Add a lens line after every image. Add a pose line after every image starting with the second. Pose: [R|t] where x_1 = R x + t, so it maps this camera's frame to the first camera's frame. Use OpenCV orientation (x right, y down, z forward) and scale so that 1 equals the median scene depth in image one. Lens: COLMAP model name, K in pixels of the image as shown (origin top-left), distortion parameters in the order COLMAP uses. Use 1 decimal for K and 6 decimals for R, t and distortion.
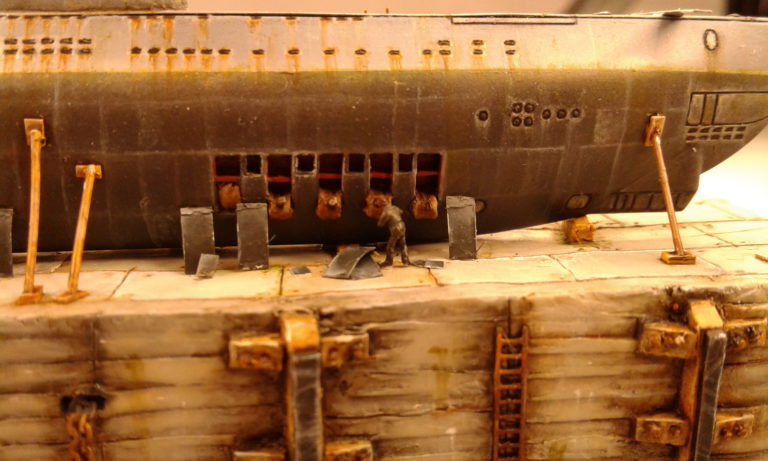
lens RADIAL K [[804.0, 0, 384.0], [0, 804.0, 230.5], [0, 0, 1]] dist [0.151799, -0.469471]
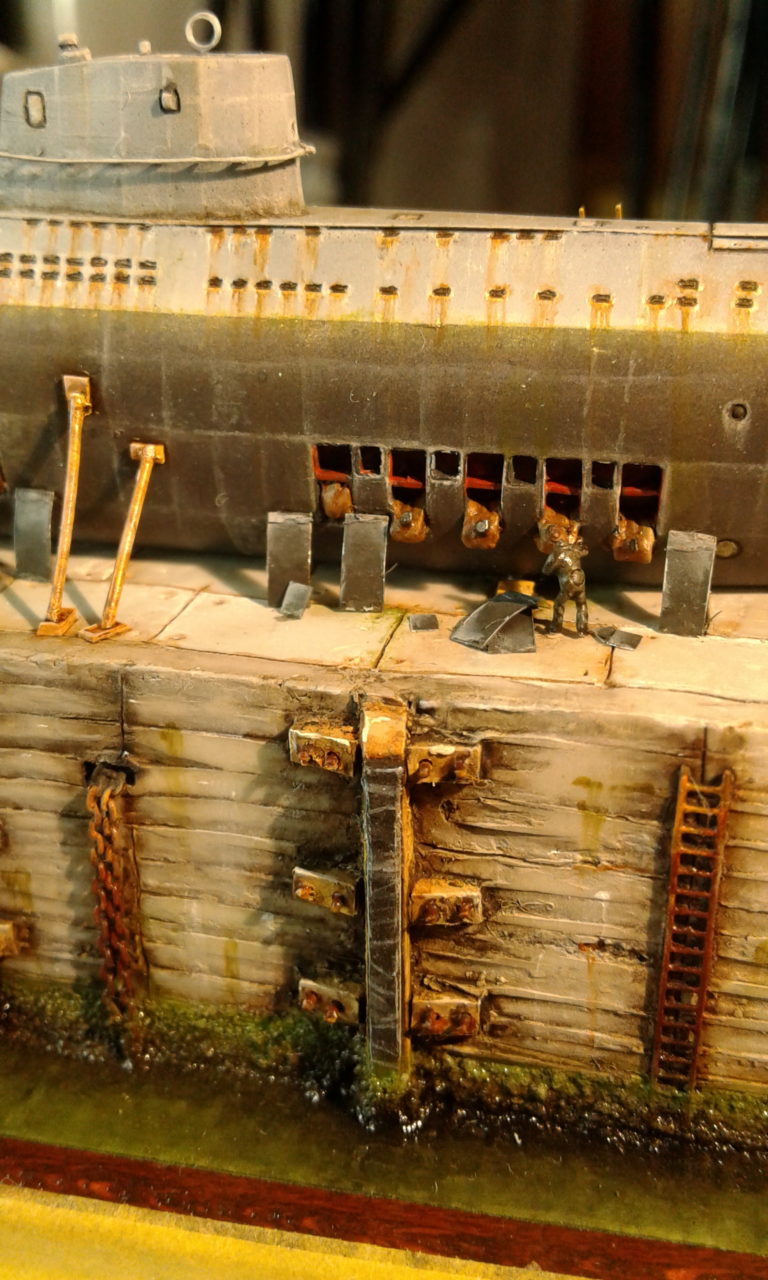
lens RADIAL K [[1339.9, 0, 384.0], [0, 1339.9, 640.0], [0, 0, 1]] dist [0.151799, -0.469471]
pose [[0.942197, 0.142185, -0.303395, 0.219760], [-0.079043, 0.974260, 0.211116, -0.180762], [0.325603, -0.174931, 0.929183, -0.066275]]
